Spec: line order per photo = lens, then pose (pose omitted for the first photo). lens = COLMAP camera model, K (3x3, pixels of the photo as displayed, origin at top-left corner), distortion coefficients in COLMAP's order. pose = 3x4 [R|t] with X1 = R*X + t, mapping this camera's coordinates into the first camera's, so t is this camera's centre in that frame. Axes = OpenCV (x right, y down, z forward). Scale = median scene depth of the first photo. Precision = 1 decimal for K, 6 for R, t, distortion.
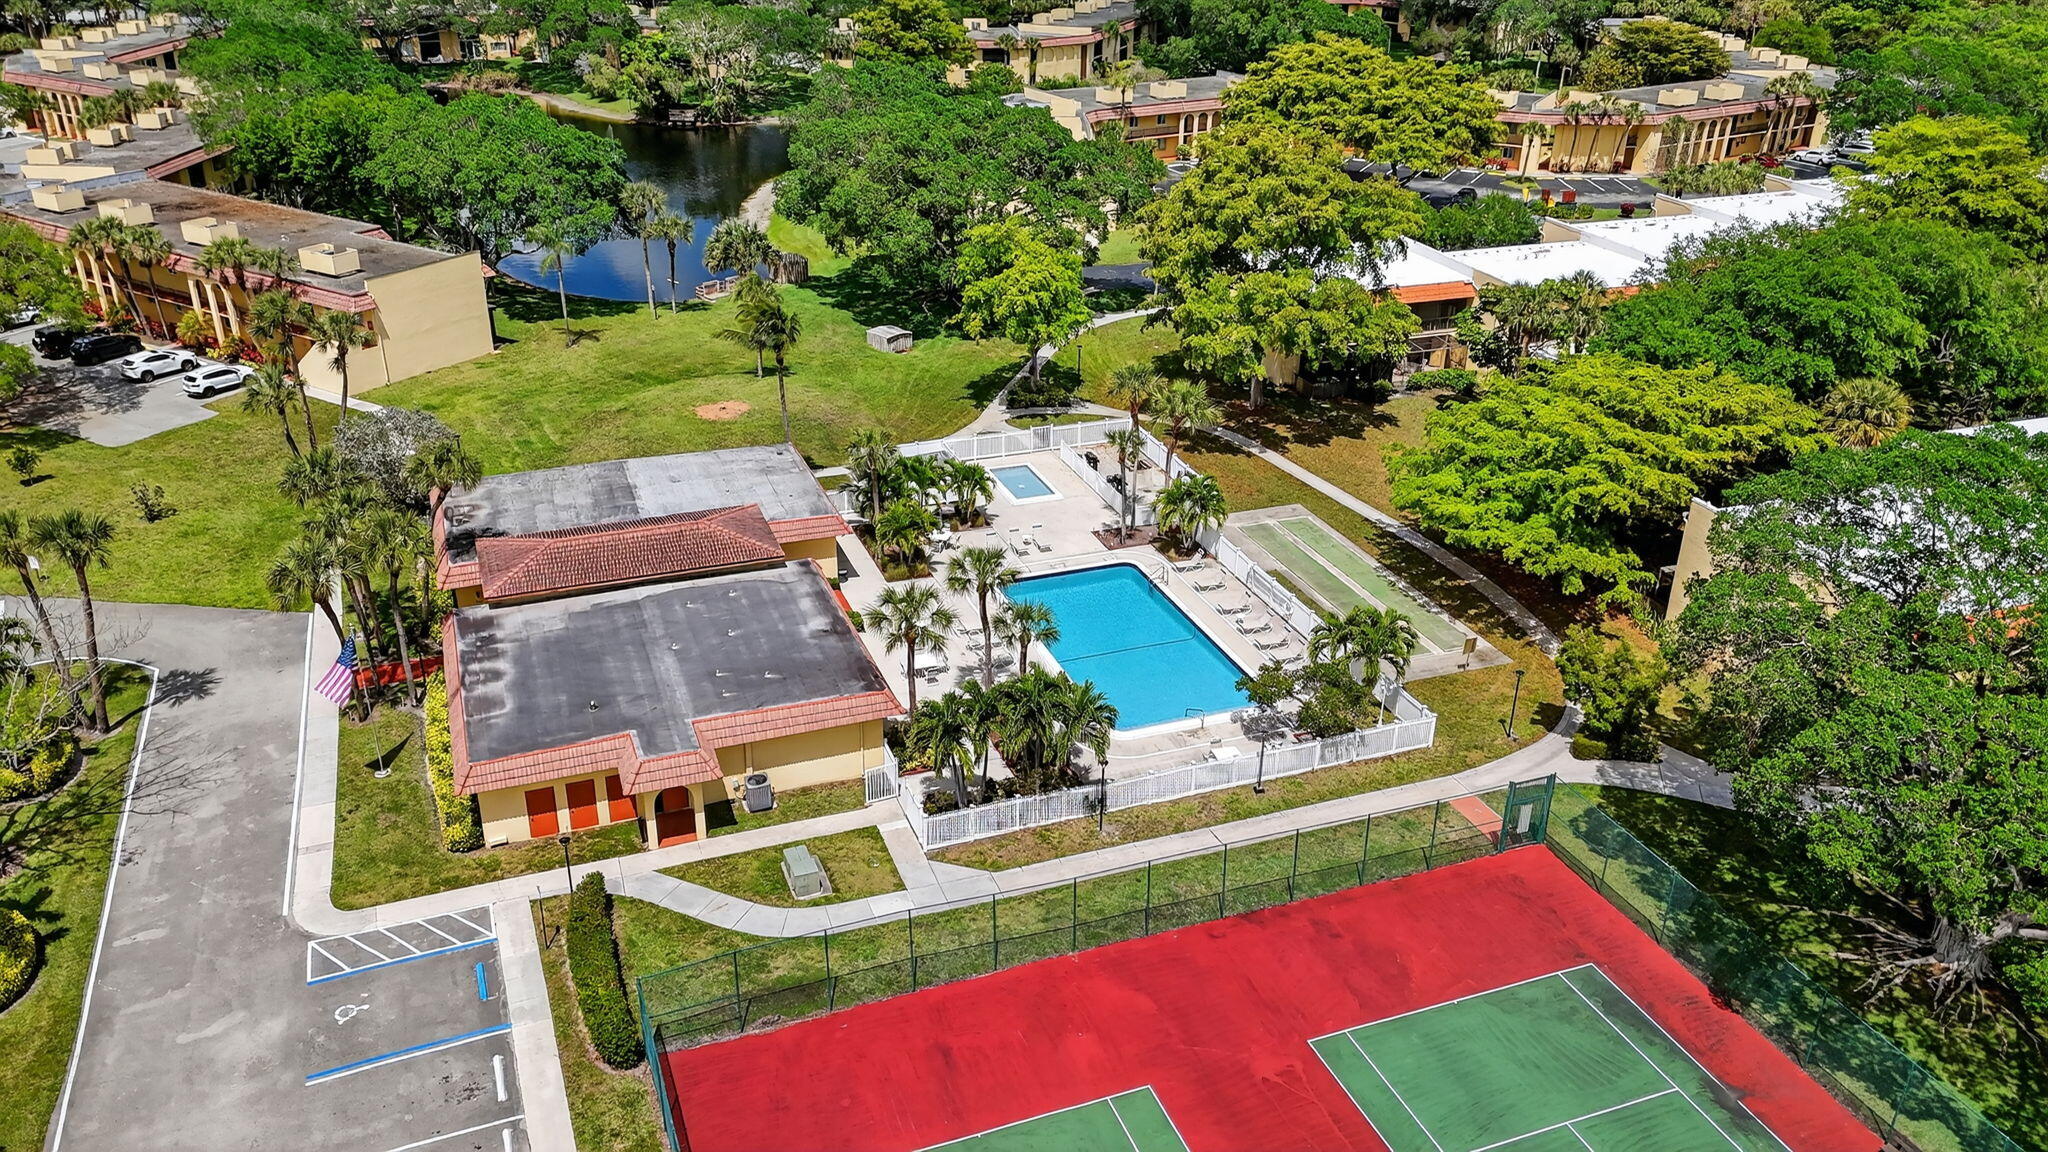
lens RADIAL K [[1533.6, 0, 1062.1], [0, 1533.6, 576.6], [0, 0, 1]] dist [0.069786, -0.072937]
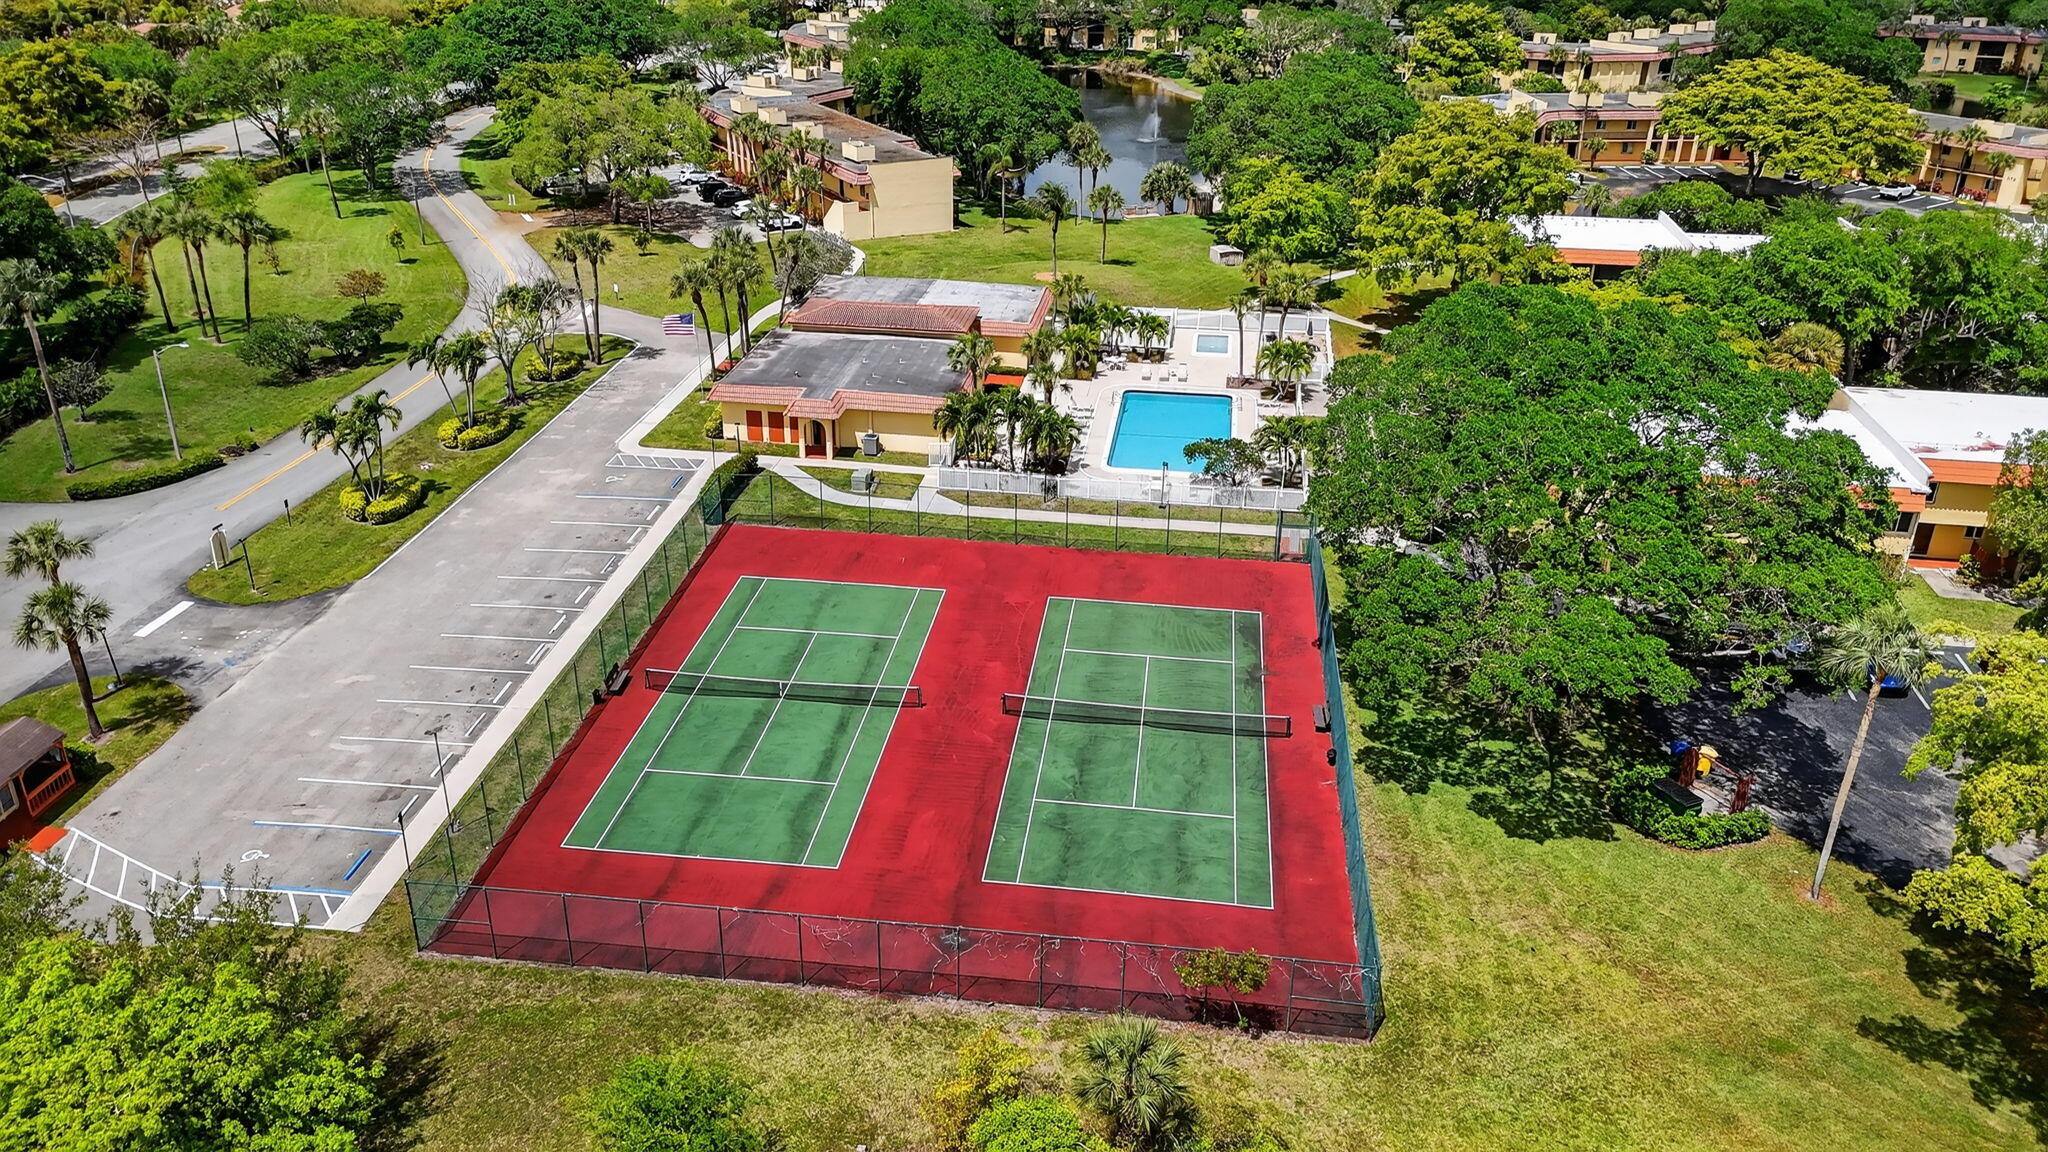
lens RADIAL K [[1533.6, 0, 1062.1], [0, 1533.6, 576.6], [0, 0, 1]] dist [0.069786, -0.072937]
pose [[0.882243, 0.201412, -0.425536, 0.477286], [-0.208273, 0.977582, 0.030900, 0.124617], [0.422220, 0.061366, 0.904414, -0.263326]]
